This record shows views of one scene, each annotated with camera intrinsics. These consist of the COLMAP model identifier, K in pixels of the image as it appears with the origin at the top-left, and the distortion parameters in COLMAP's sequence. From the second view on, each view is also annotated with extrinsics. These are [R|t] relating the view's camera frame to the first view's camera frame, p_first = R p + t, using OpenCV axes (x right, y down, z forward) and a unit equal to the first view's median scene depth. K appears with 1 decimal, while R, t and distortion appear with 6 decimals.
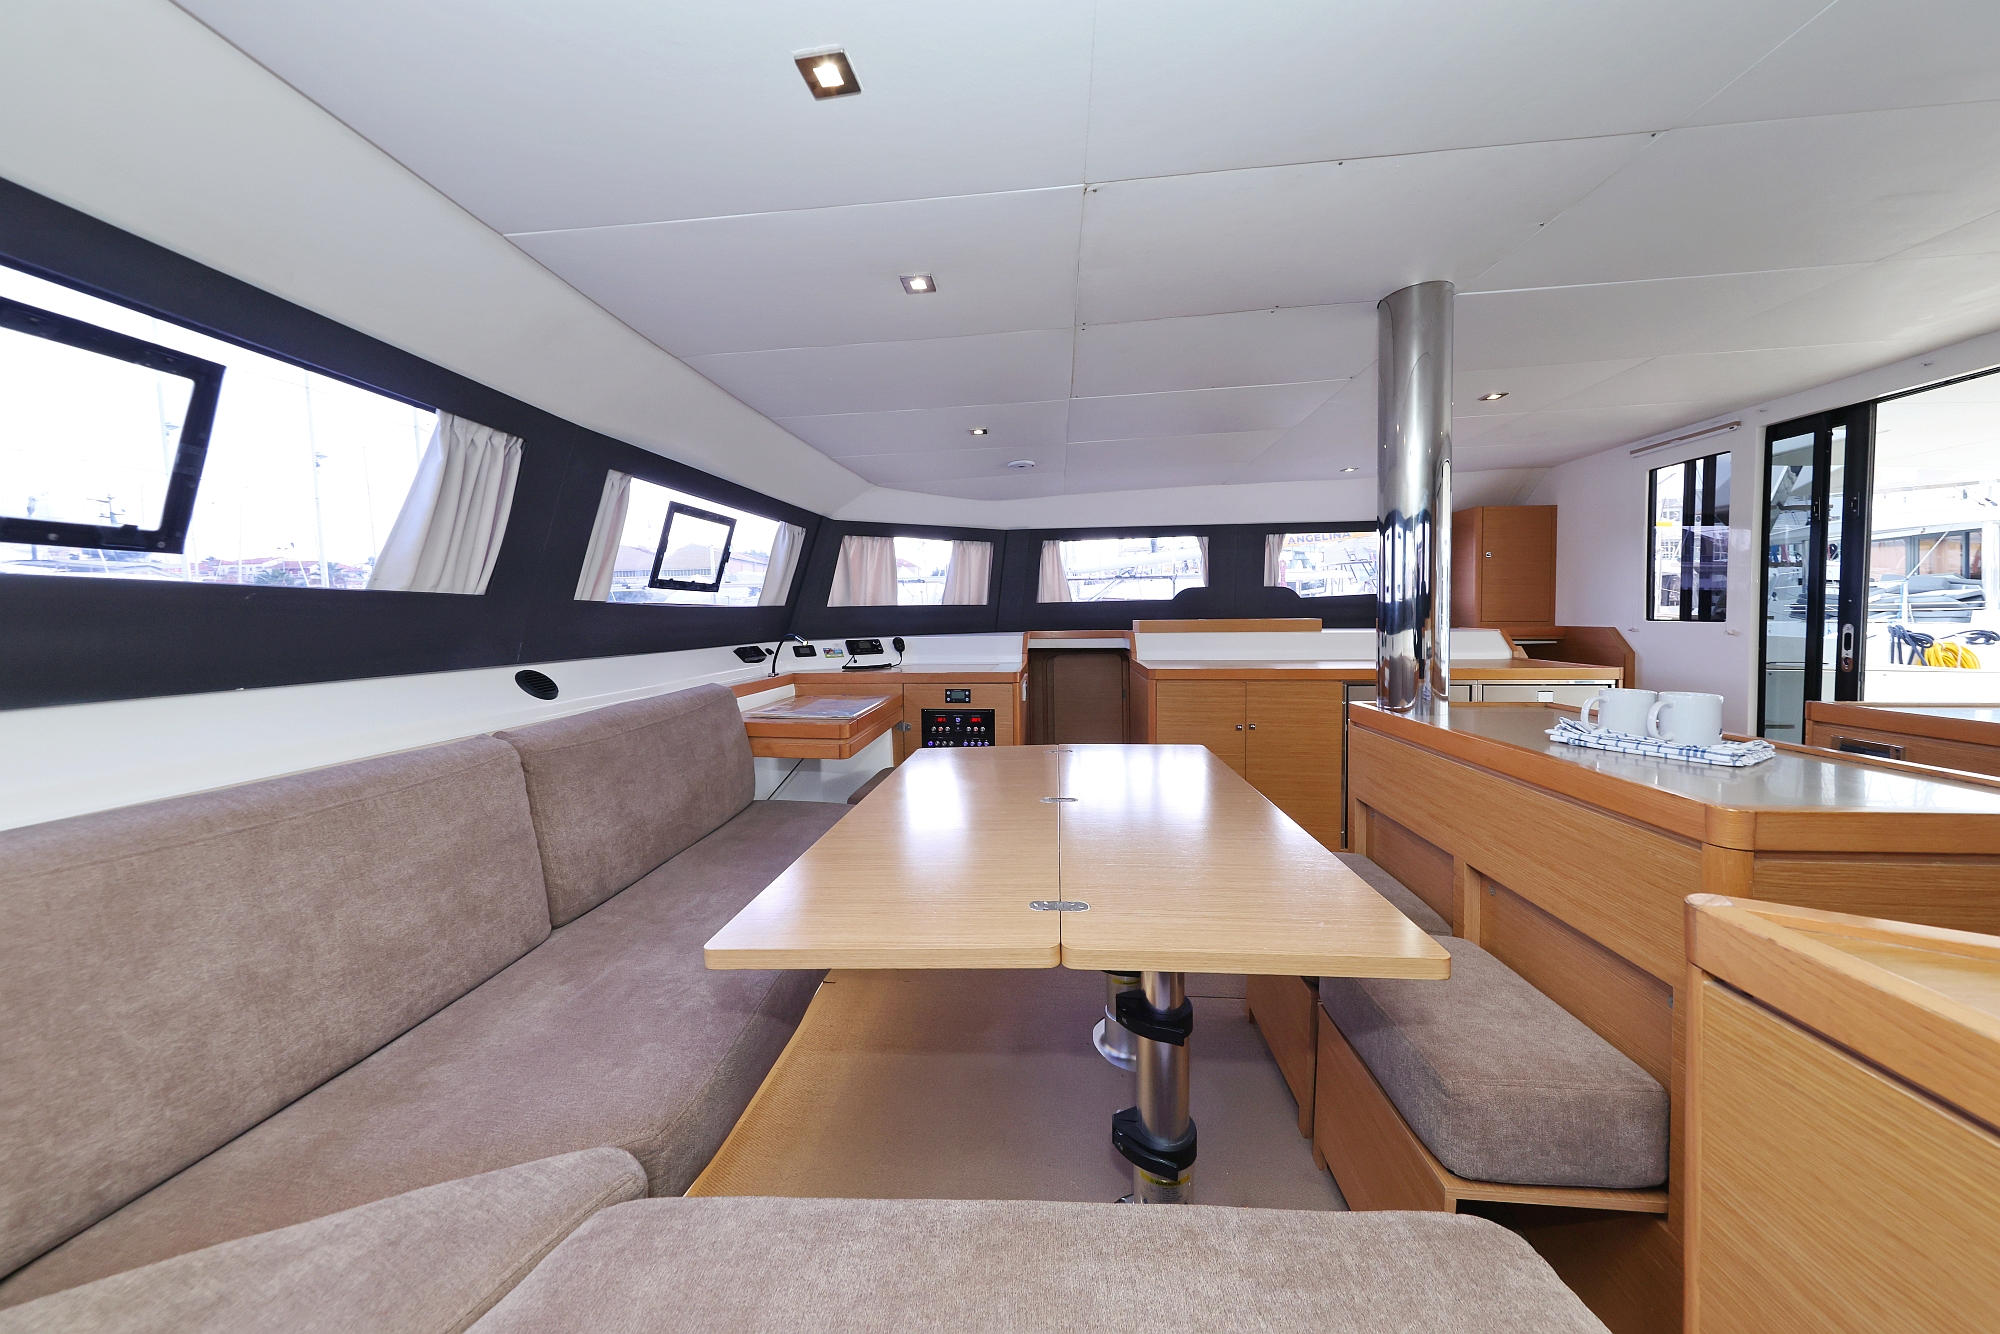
lens RADIAL K [[647.2, 0, 995.4], [0, 647.2, 641.8], [0, 0, 1]] dist [-0.000170, -0.000027]
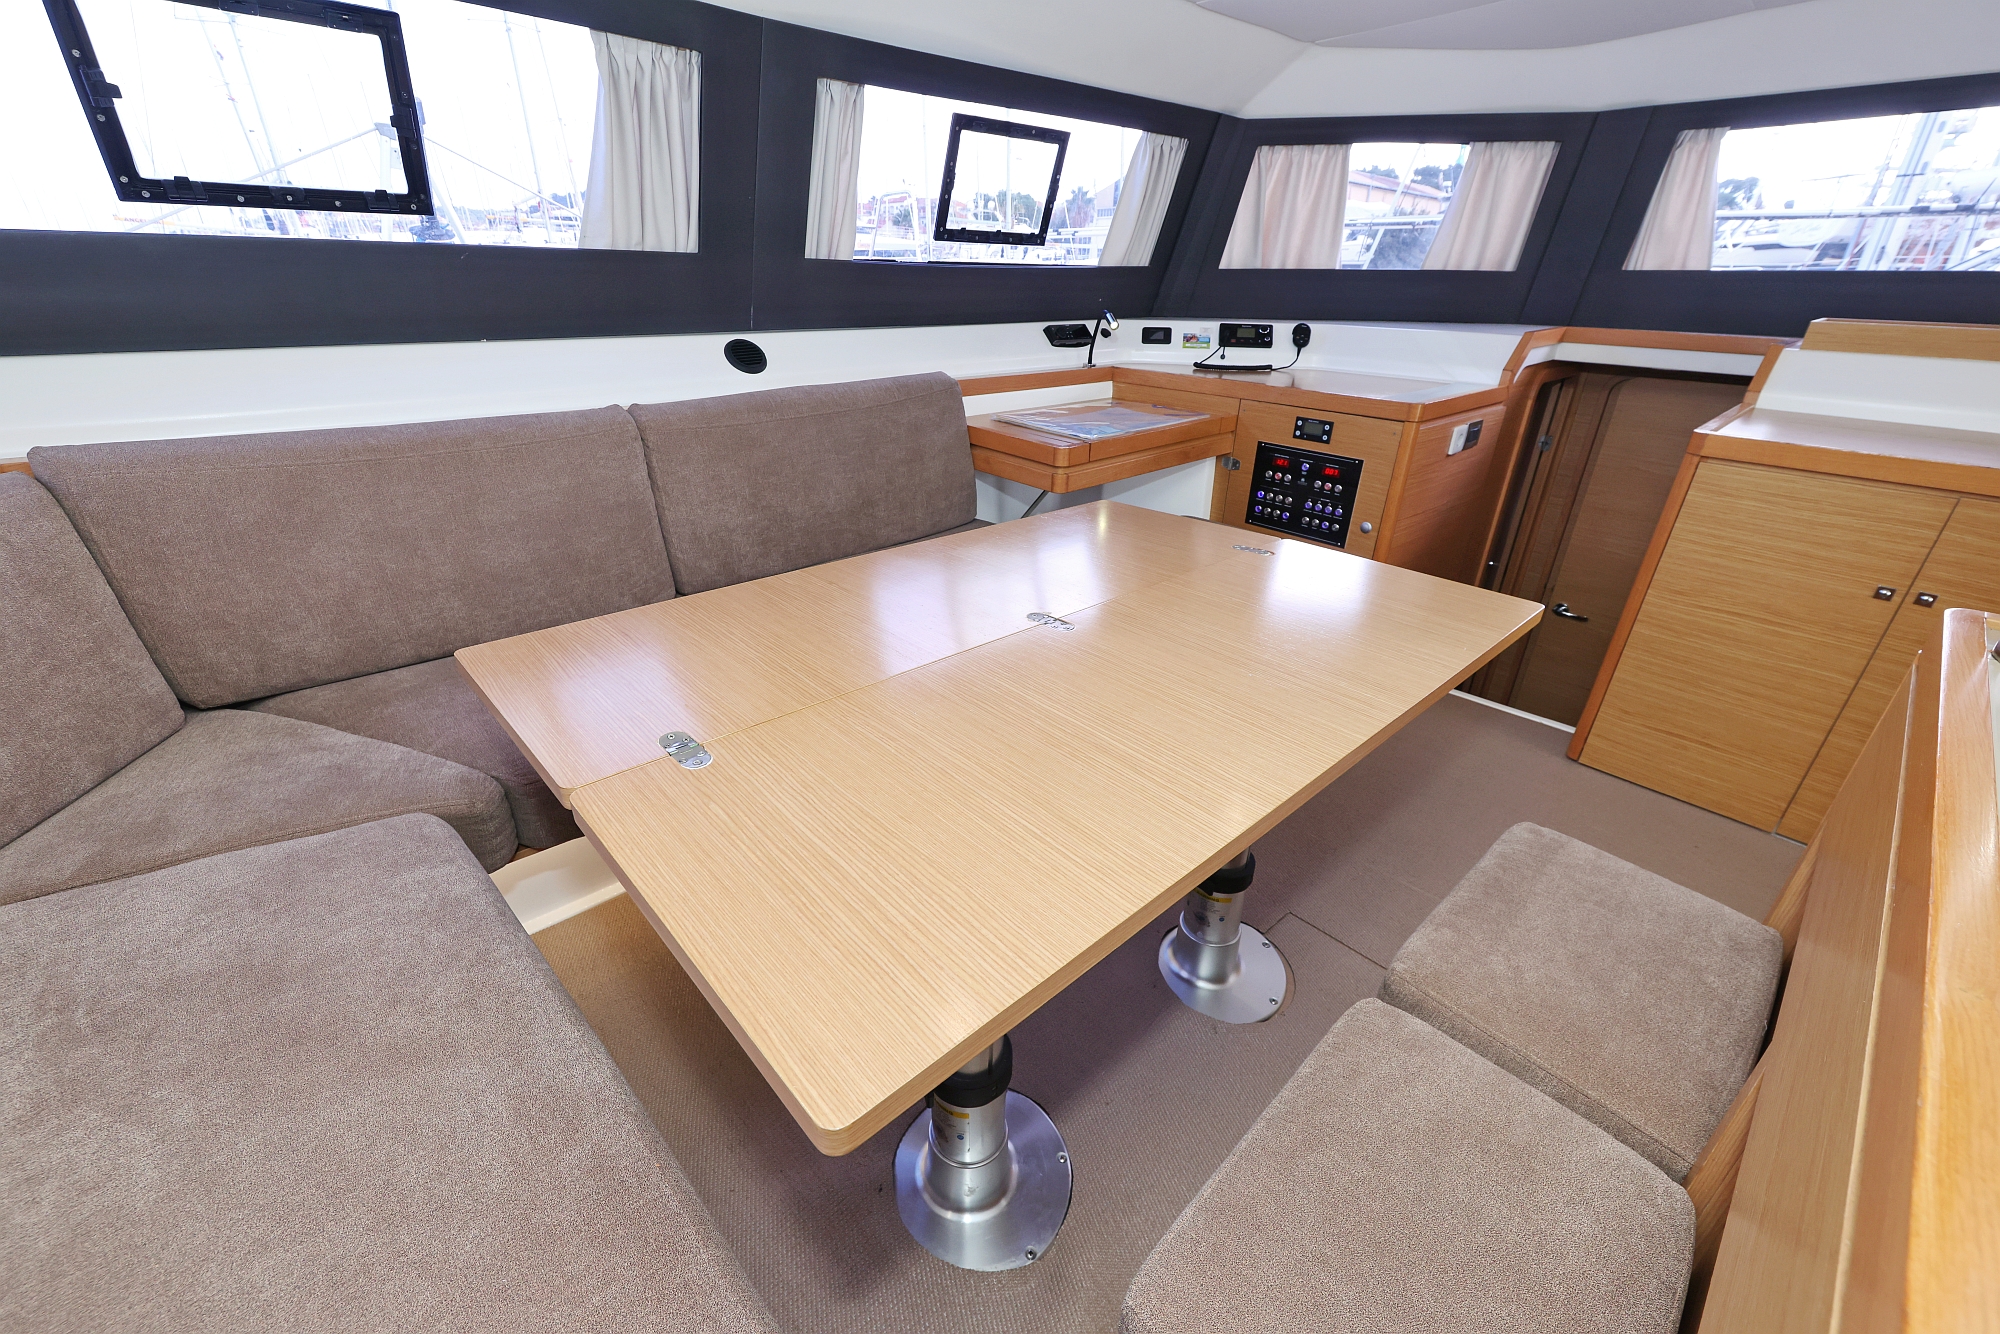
lens RADIAL K [[792.3, 0, 995.3], [0, 792.3, 648.1], [0, 0, 1]] dist [0.001955, 0.000080]
pose [[0.740390, 0.313270, -0.594714, 0.245552], [-0.054195, 0.909697, 0.411720, -0.026673], [0.669989, -0.272603, 0.690508, 0.182845]]
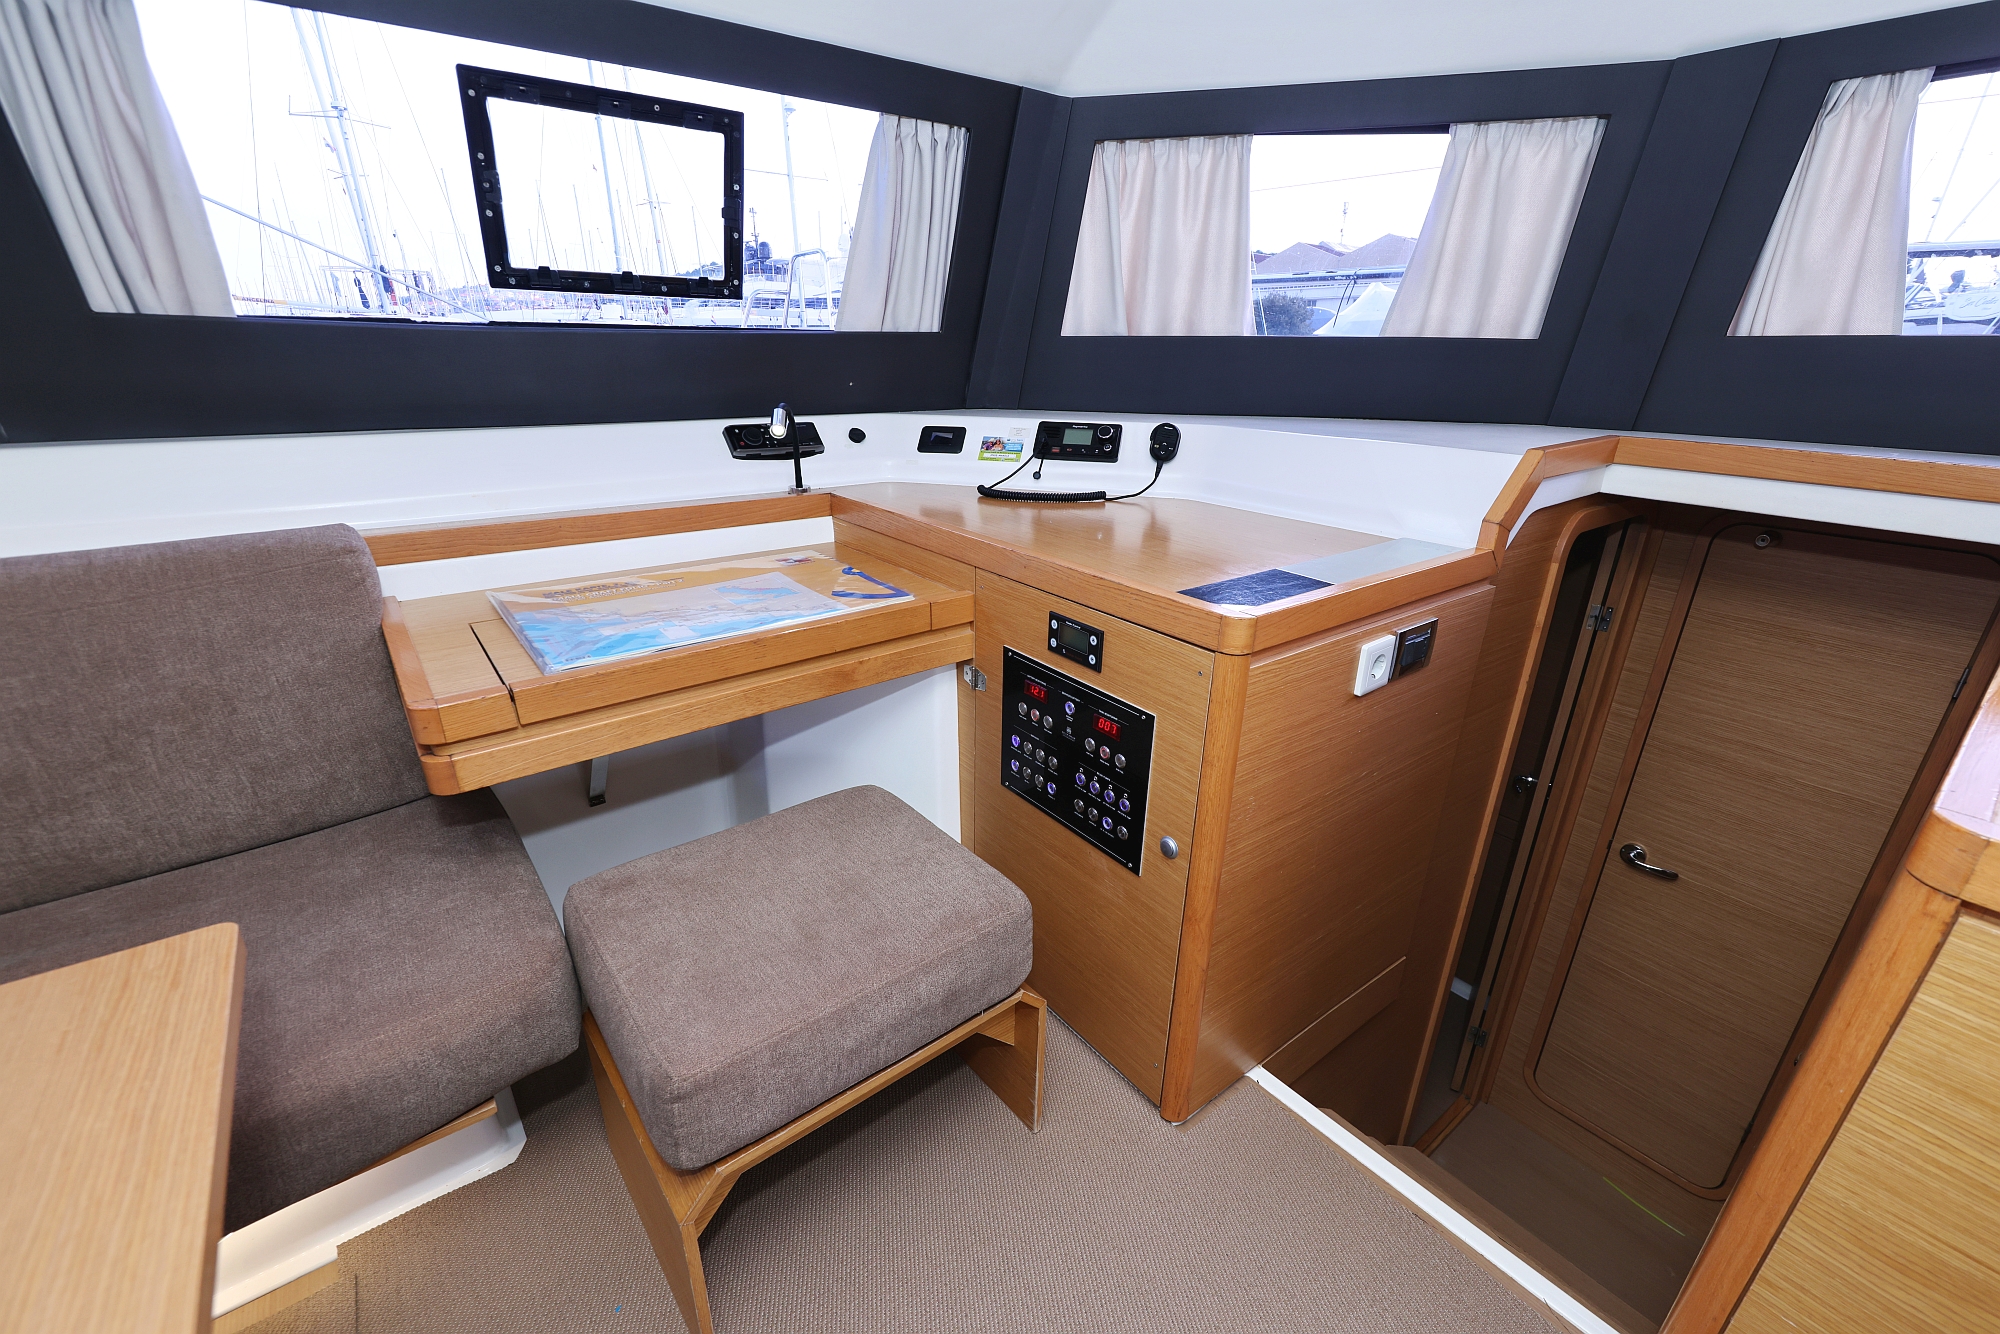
lens RADIAL K [[829.9, 0, 995.5], [0, 829.9, 680.3], [0, 0, 1]] dist [-0.000088, 0.000069]
pose [[0.683793, 0.297329, -0.666350, 0.199234], [-0.054181, 0.931382, 0.359988, -0.046224], [0.727662, -0.210053, 0.652982, 0.693114]]
